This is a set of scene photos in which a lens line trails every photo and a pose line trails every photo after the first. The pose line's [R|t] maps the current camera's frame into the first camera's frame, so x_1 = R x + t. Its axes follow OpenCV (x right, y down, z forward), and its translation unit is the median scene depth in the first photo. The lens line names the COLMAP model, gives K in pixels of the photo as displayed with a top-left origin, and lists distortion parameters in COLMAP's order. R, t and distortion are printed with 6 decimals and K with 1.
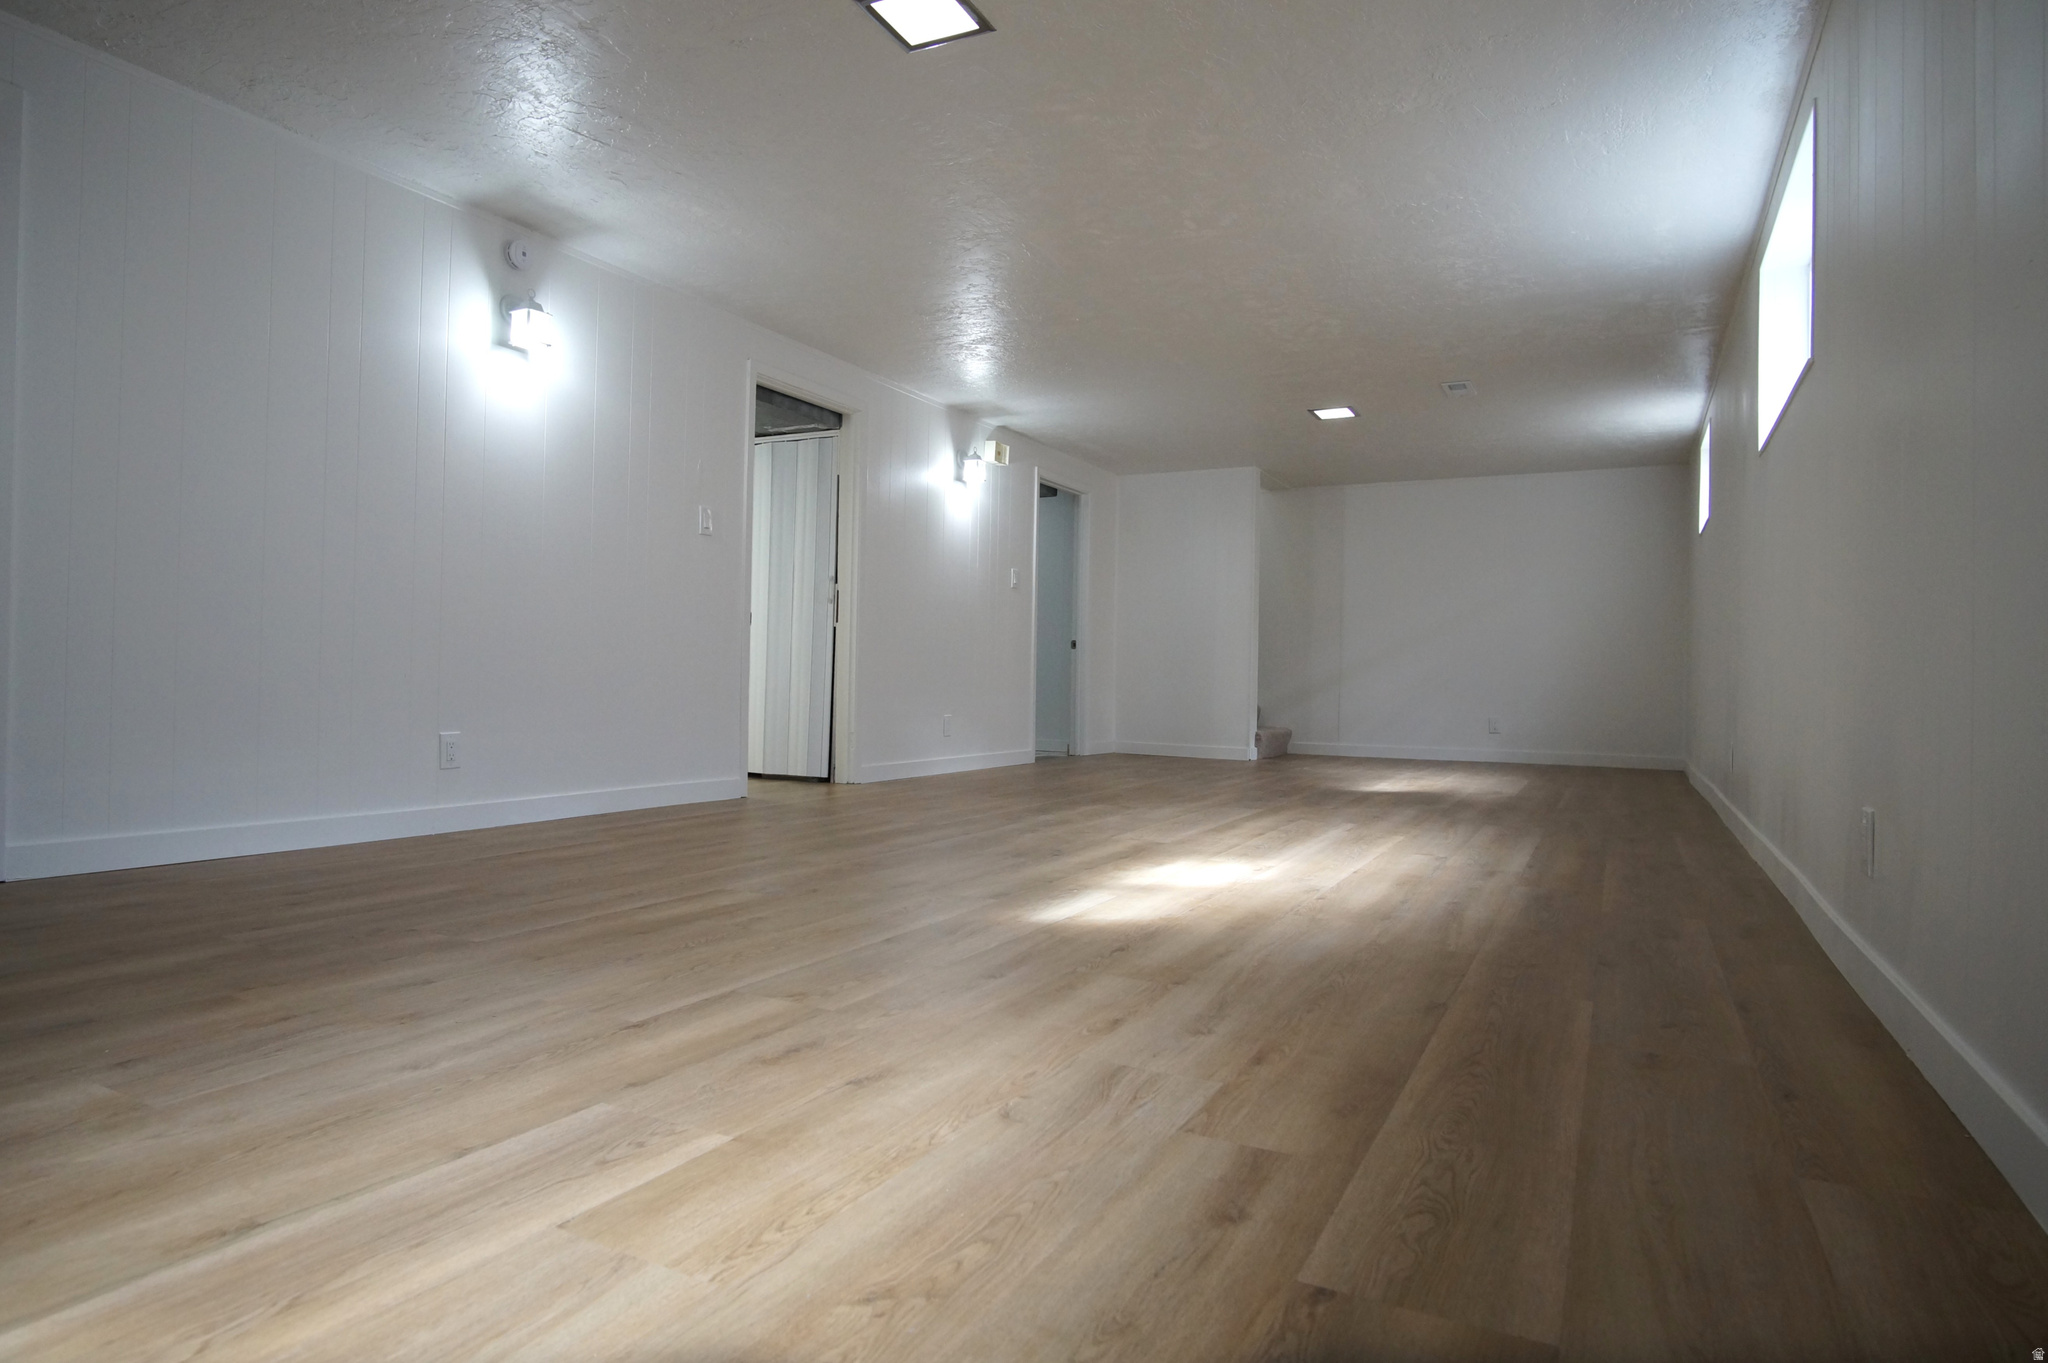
lens RADIAL K [[1161.9, 0, 1047.4], [0, 1161.9, 677.2], [0, 0, 1]] dist [-0.041178, 0.001209]
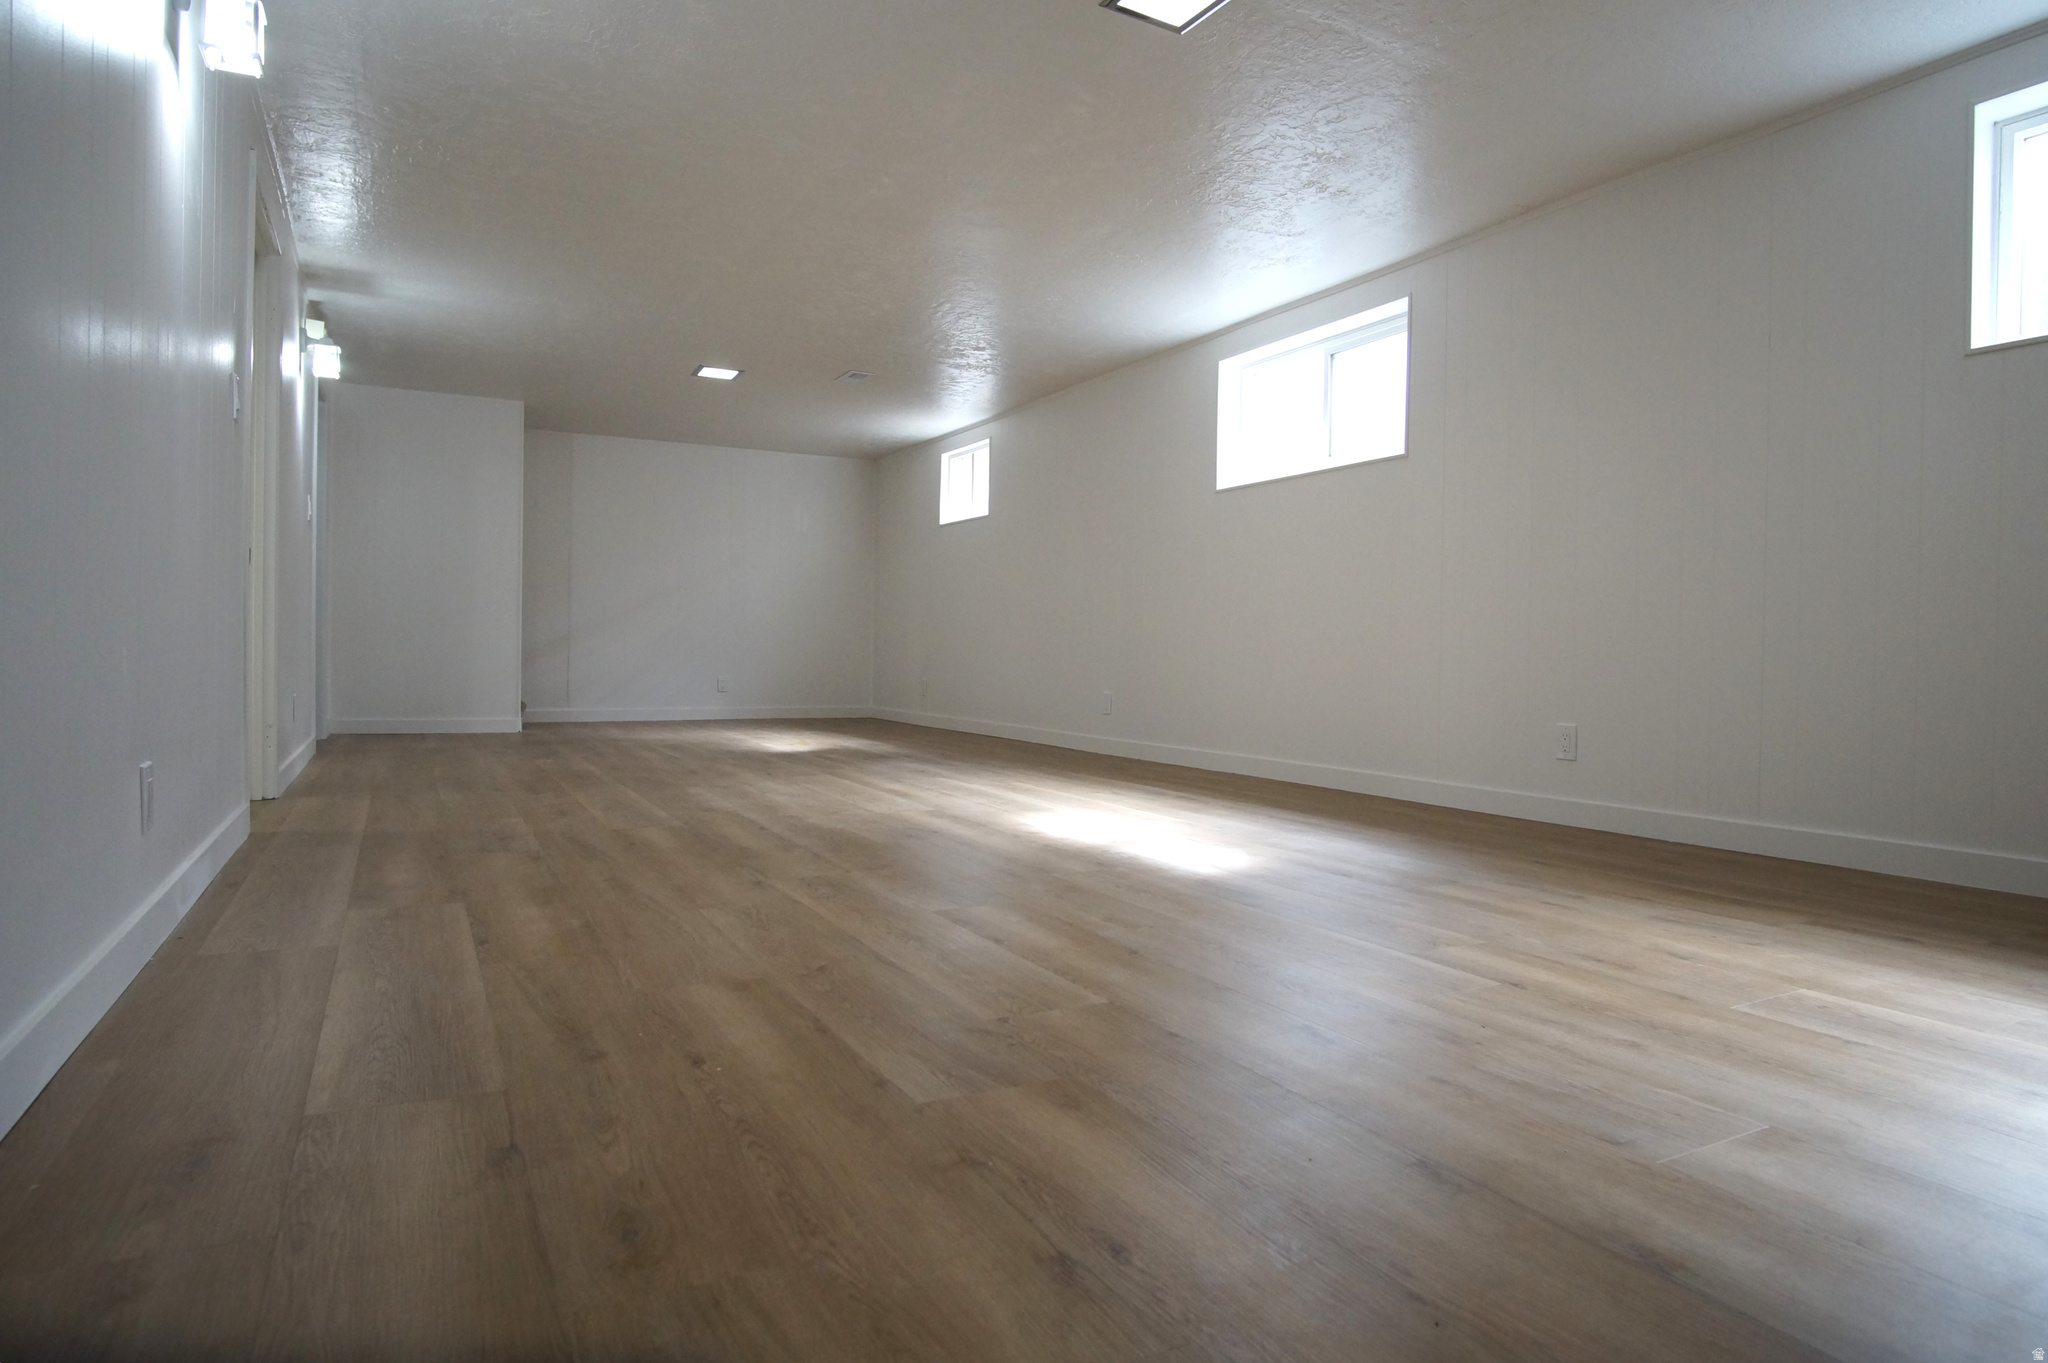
lens RADIAL K [[1161.9, 0, 1047.4], [0, 1161.9, 677.2], [0, 0, 1]] dist [-0.041178, 0.001209]
pose [[0.562807, -0.024388, 0.826228, -1.026620], [-0.009787, 0.999298, 0.036164, -0.018237], [-0.826530, -0.028440, 0.562173, 0.513961]]
